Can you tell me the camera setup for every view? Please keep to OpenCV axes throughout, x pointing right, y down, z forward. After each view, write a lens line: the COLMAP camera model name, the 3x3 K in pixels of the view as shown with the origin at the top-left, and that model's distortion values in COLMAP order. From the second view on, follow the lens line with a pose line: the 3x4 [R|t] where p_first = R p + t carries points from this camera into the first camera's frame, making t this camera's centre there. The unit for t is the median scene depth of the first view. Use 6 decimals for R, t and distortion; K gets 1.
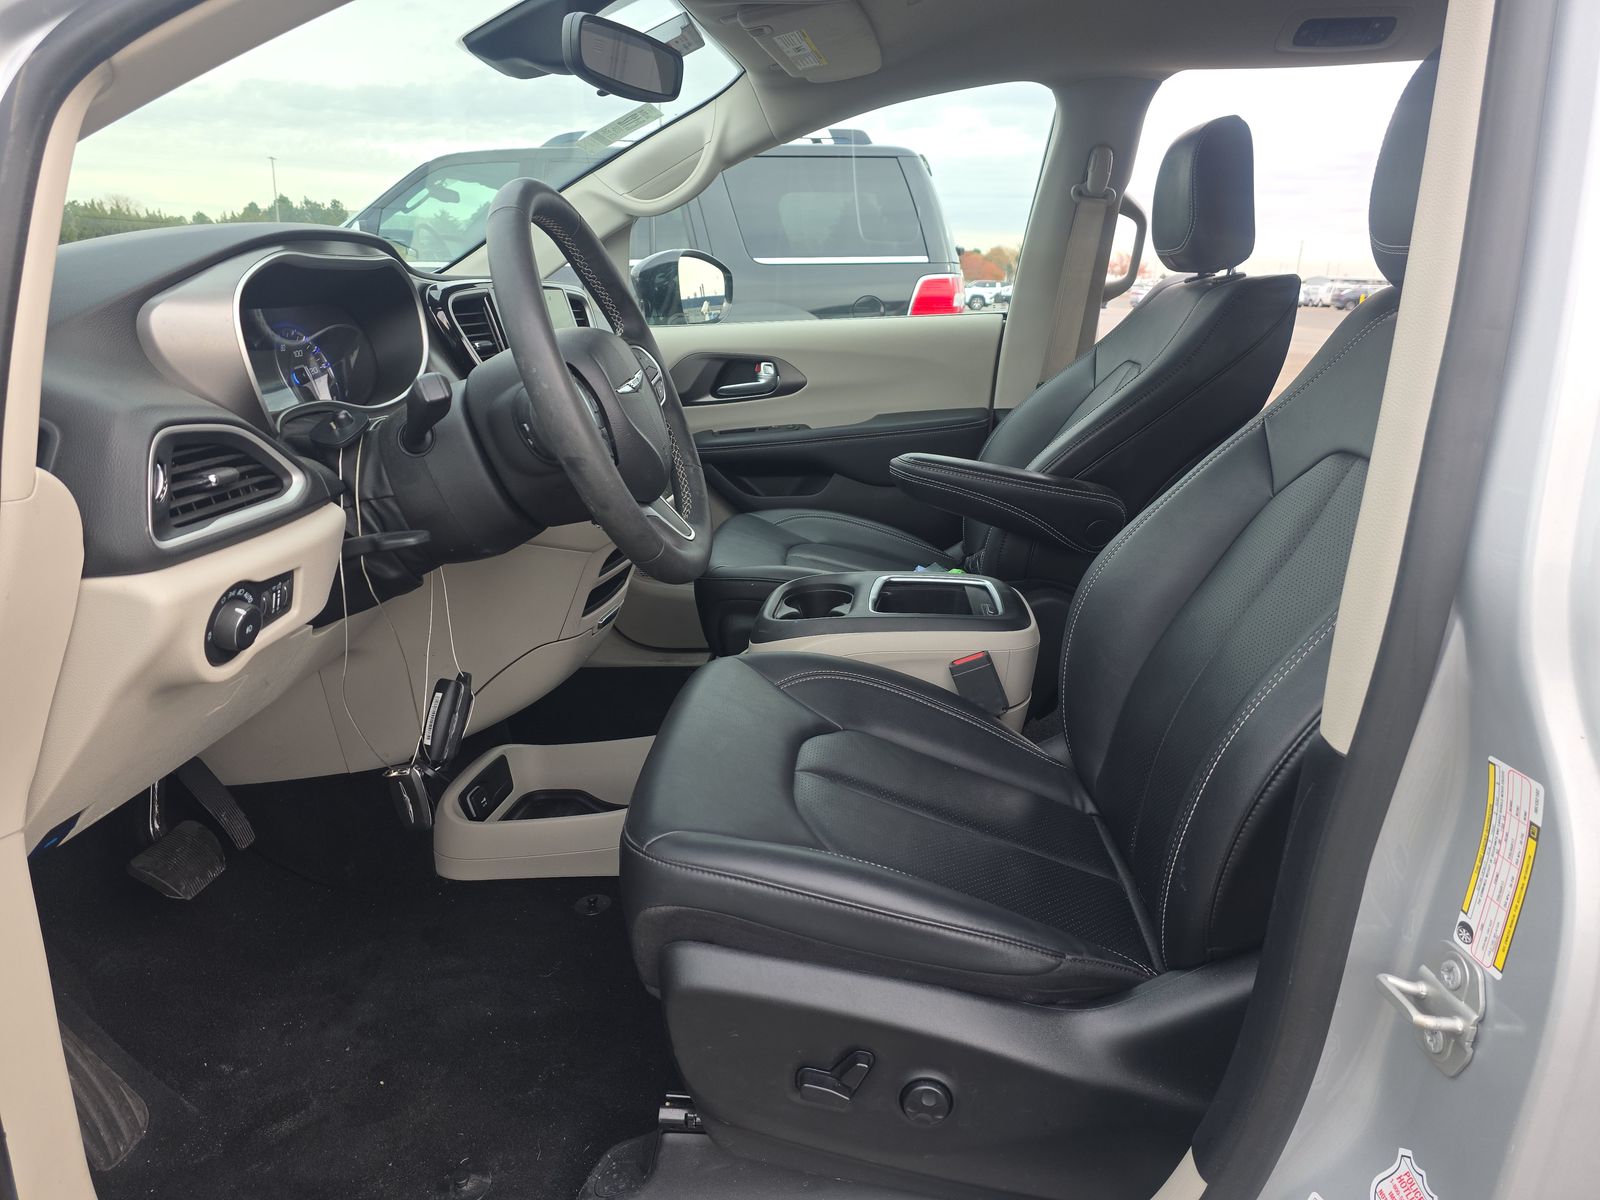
lens RADIAL K [[1136.9, 0, 804.3], [0, 1136.9, 589.7], [0, 0, 1]] dist [0.030348, -0.004744]
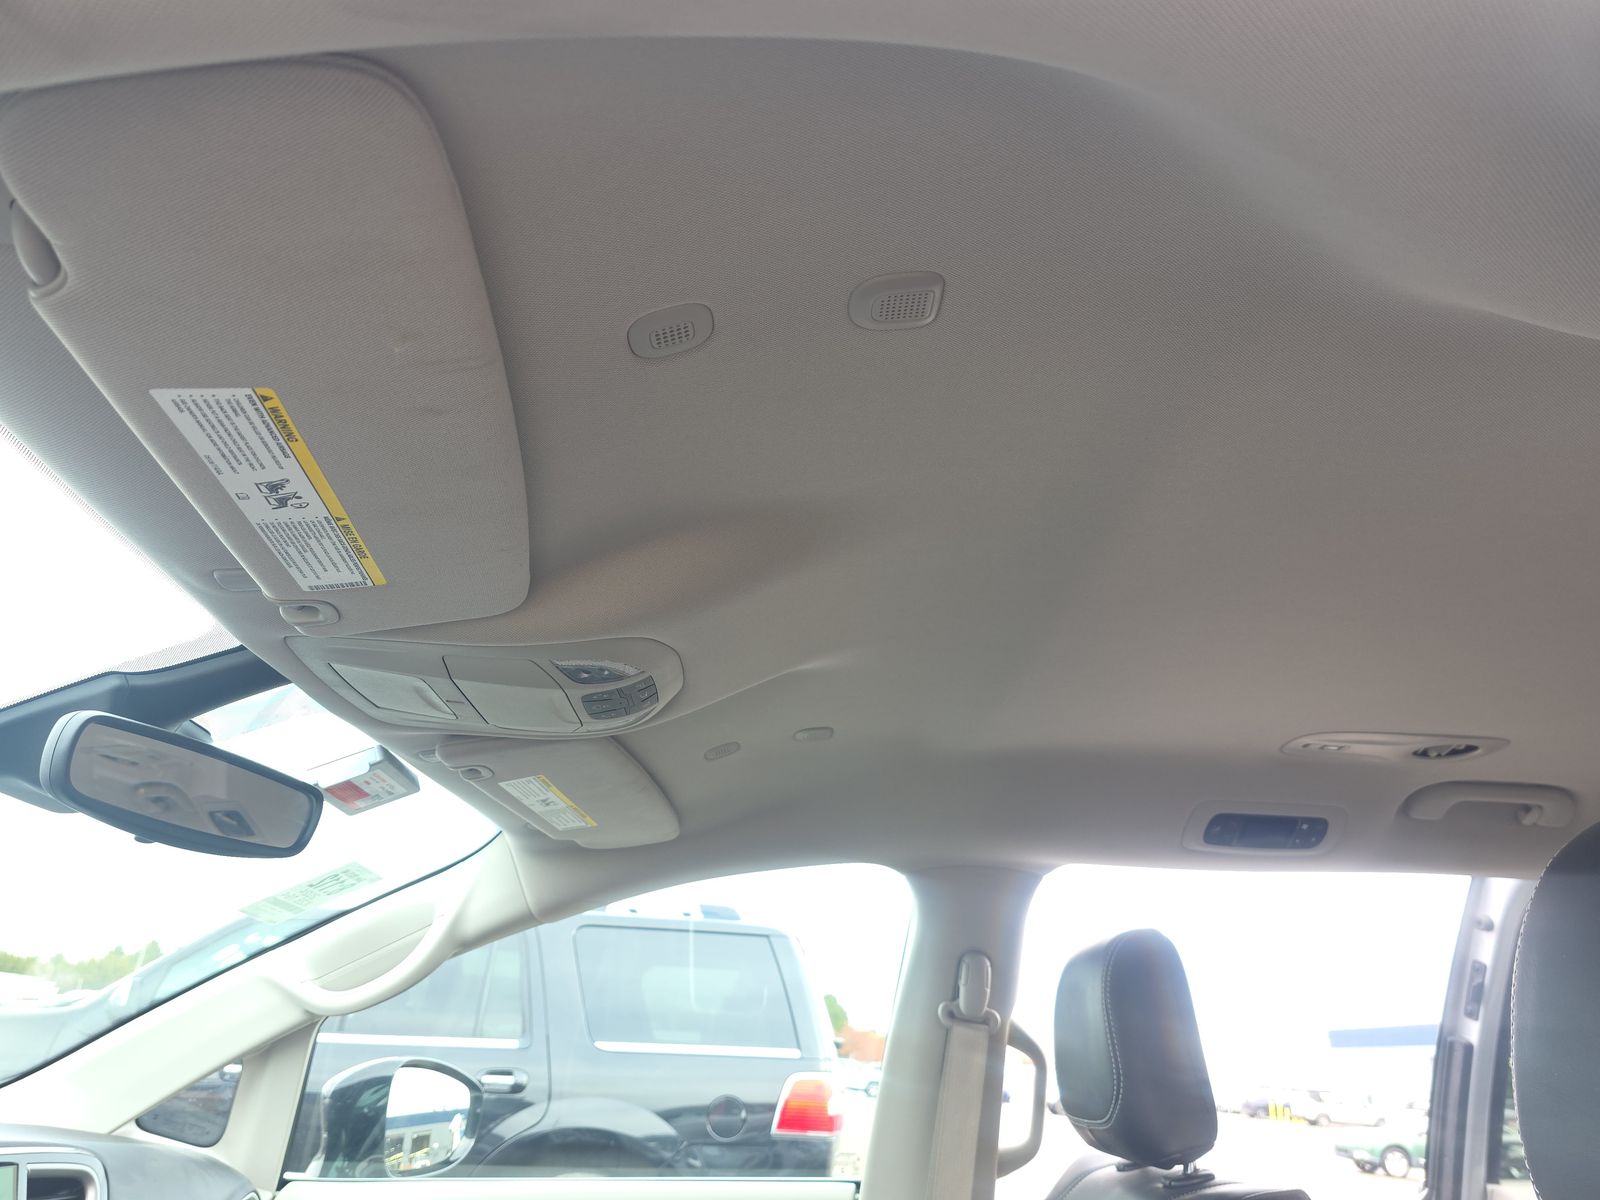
lens RADIAL K [[1136.9, 0, 804.3], [0, 1136.9, 589.7], [0, 0, 1]] dist [0.030348, -0.004744]
pose [[0.995266, 0.072960, 0.064204, 0.084981], [-0.019224, 0.795363, -0.605828, -0.124116], [-0.095267, 0.601726, 0.793001, 0.282551]]
